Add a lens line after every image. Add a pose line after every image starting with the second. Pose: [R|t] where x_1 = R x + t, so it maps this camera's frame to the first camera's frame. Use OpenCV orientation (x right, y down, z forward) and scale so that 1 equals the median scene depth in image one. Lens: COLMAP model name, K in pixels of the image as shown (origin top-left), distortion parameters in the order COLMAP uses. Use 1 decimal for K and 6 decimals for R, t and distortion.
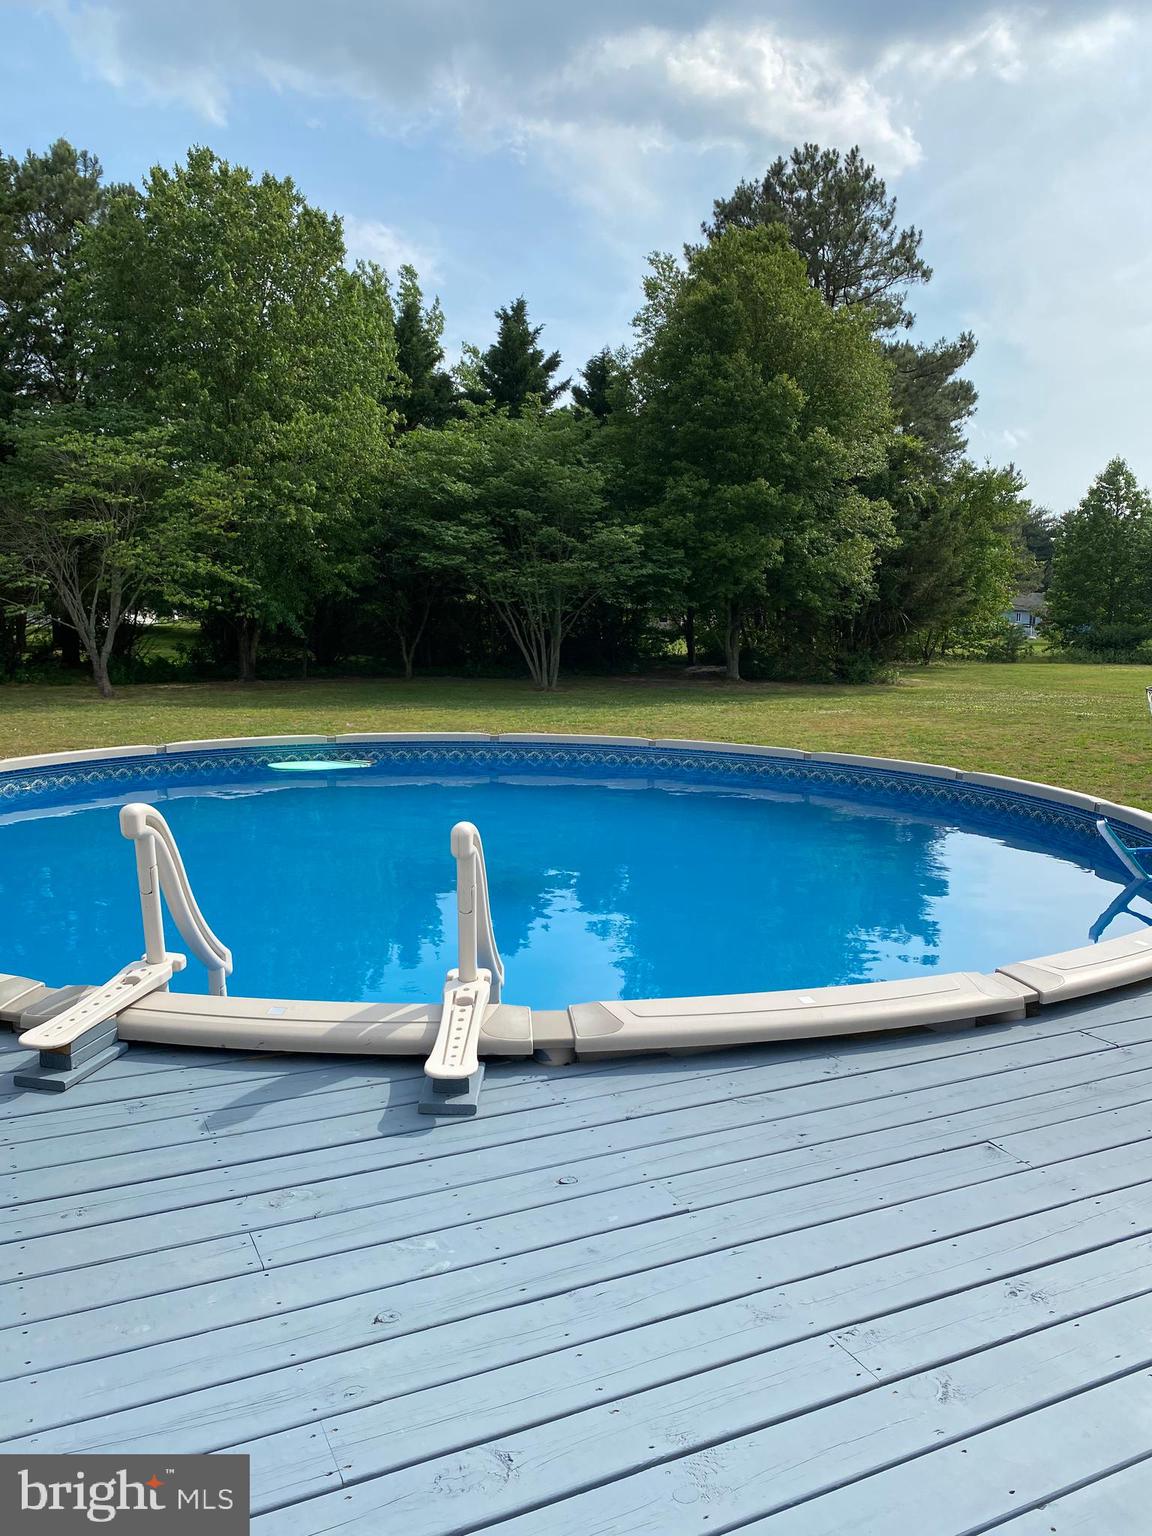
lens RADIAL K [[1173.9, 0, 580.8], [0, 1173.9, 725.7], [0, 0, 1]] dist [0.054120, -0.060809]
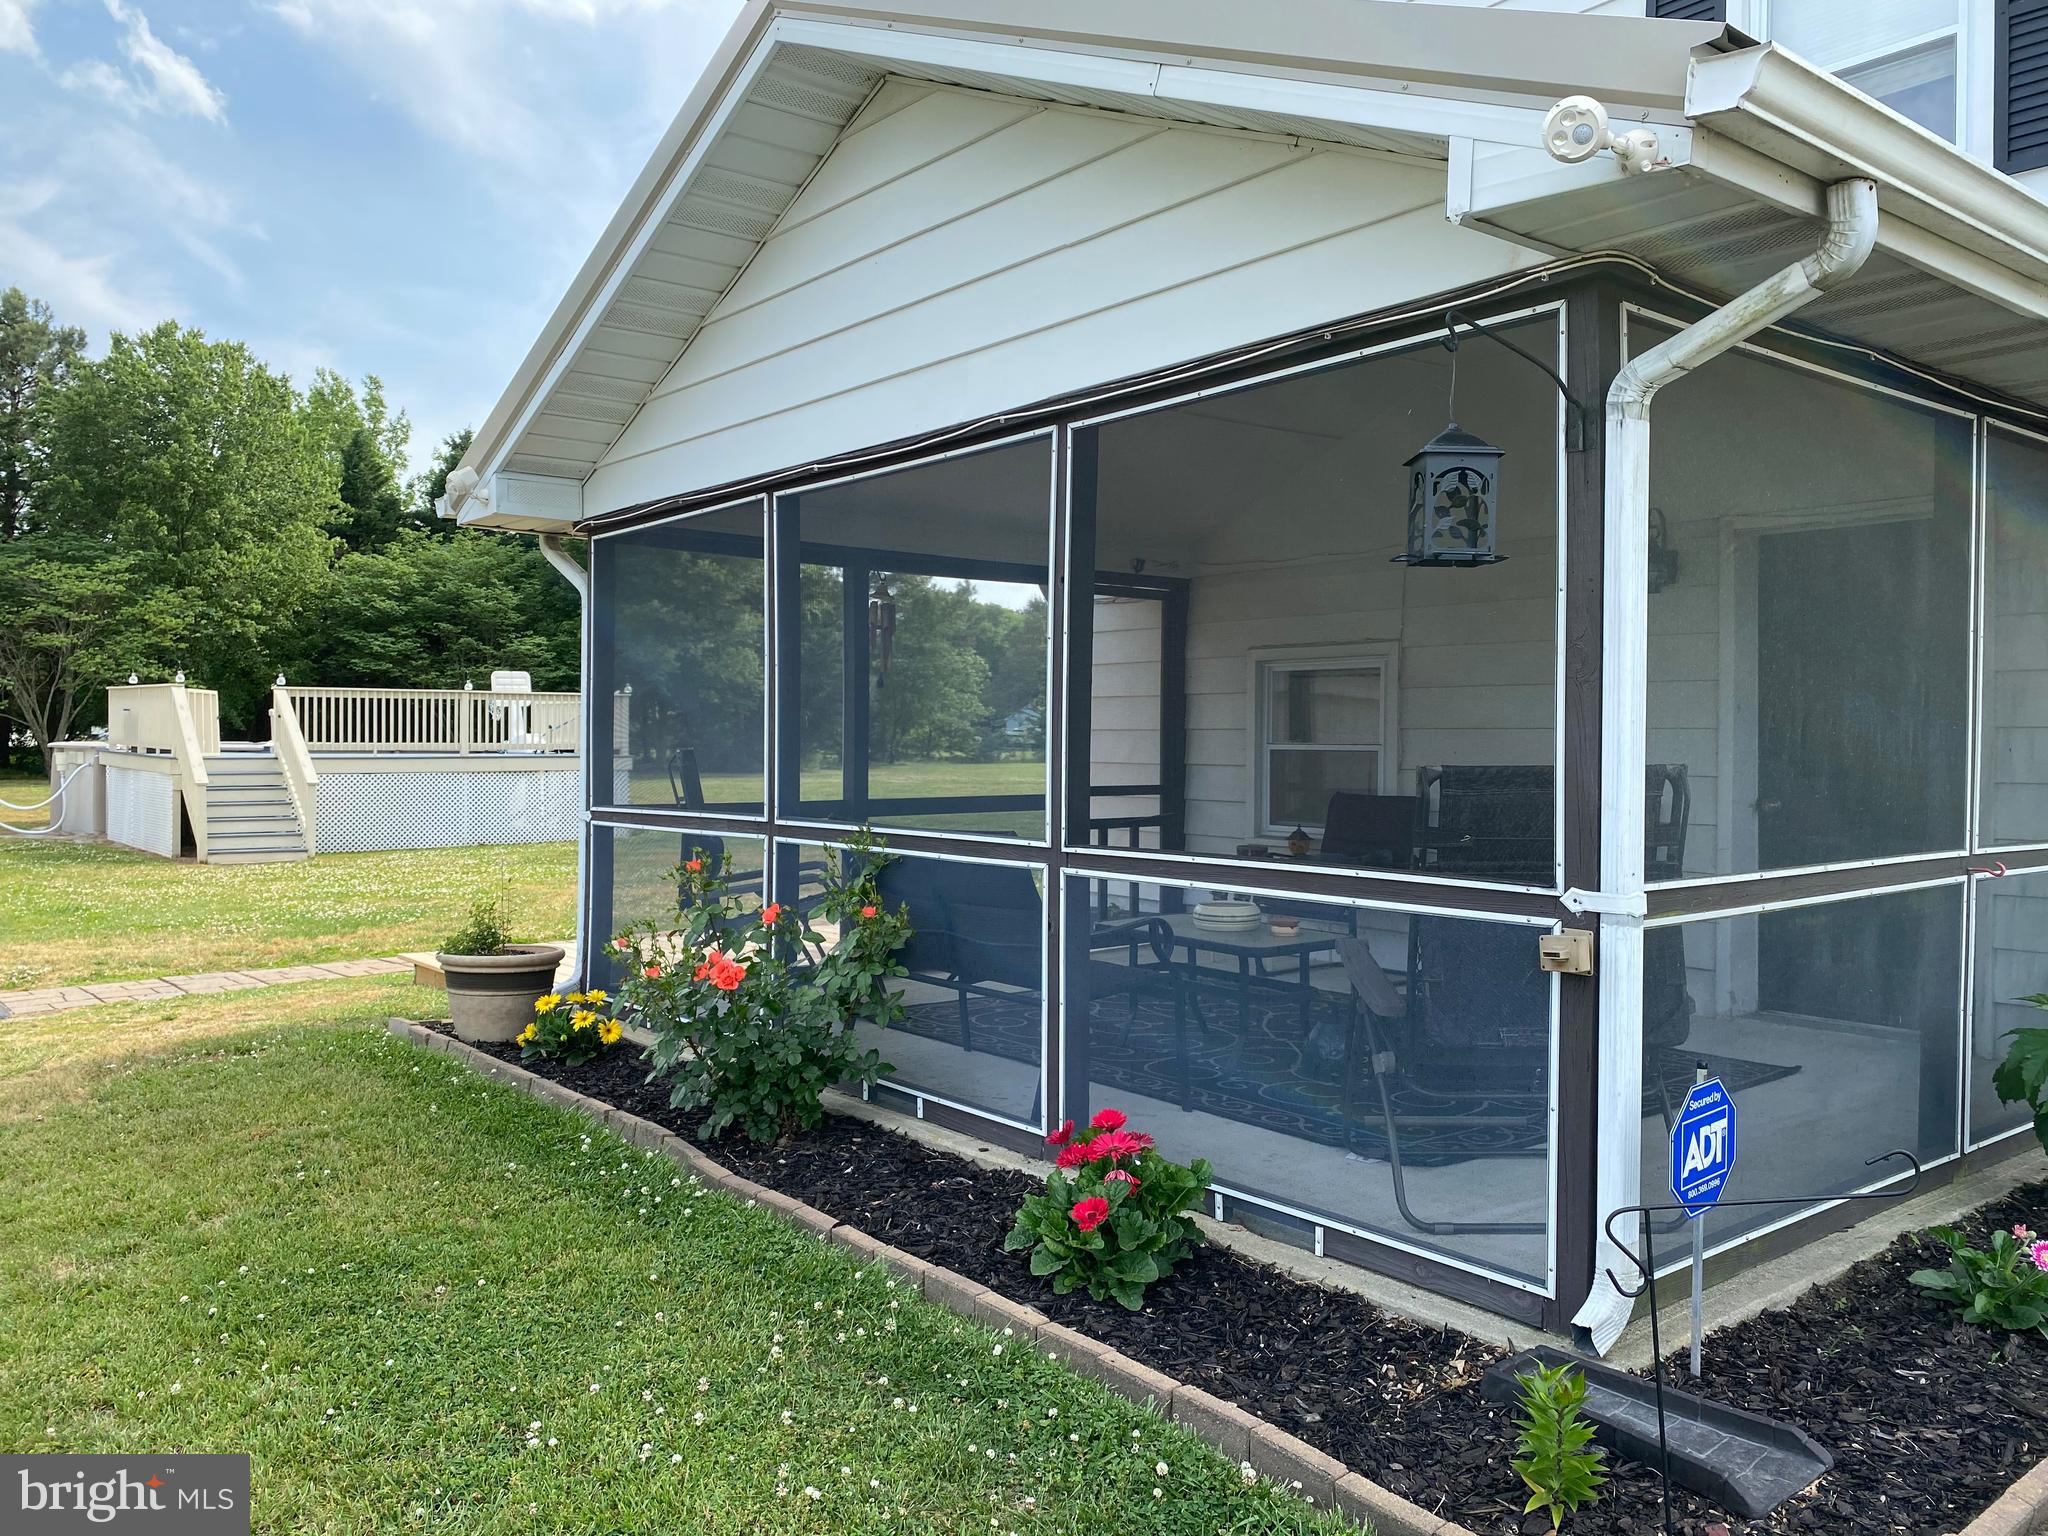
lens RADIAL K [[1565.2, 0, 1045.6], [0, 1565.2, 716.5], [0, 0, 1]] dist [0.054120, -0.060809]
pose [[0.972768, -0.010802, 0.231529, 0.175570], [0.034644, 0.994468, -0.099163, 0.095015], [-0.229178, 0.104483, 0.967761, -0.706967]]
